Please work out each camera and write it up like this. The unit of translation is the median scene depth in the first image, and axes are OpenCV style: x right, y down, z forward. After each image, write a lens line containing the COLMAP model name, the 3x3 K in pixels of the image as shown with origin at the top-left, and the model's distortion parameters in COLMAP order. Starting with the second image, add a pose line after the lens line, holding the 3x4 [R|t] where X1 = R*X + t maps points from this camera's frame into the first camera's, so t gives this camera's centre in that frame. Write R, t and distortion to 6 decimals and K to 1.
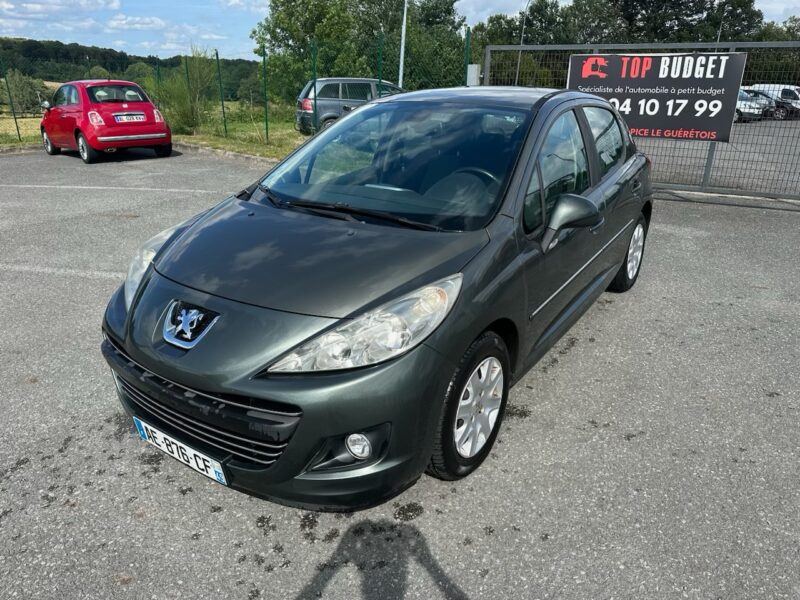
lens RADIAL K [[576.1, 0, 404.1], [0, 576.1, 300.5], [0, 0, 1]] dist [-0.000269, -0.000452]
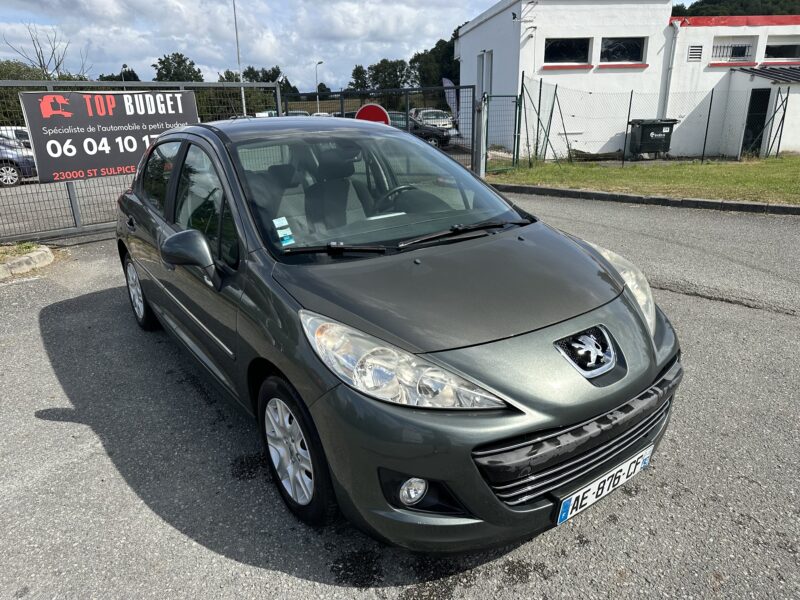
lens RADIAL K [[576.1, 0, 404.1], [0, 576.1, 300.5], [0, 0, 1]] dist [-0.000269, -0.000452]
pose [[0.356899, -0.311275, 0.880756, -0.366976], [0.369355, 0.913040, 0.173015, -0.088875], [-0.858021, 0.263563, 0.440834, 0.233977]]
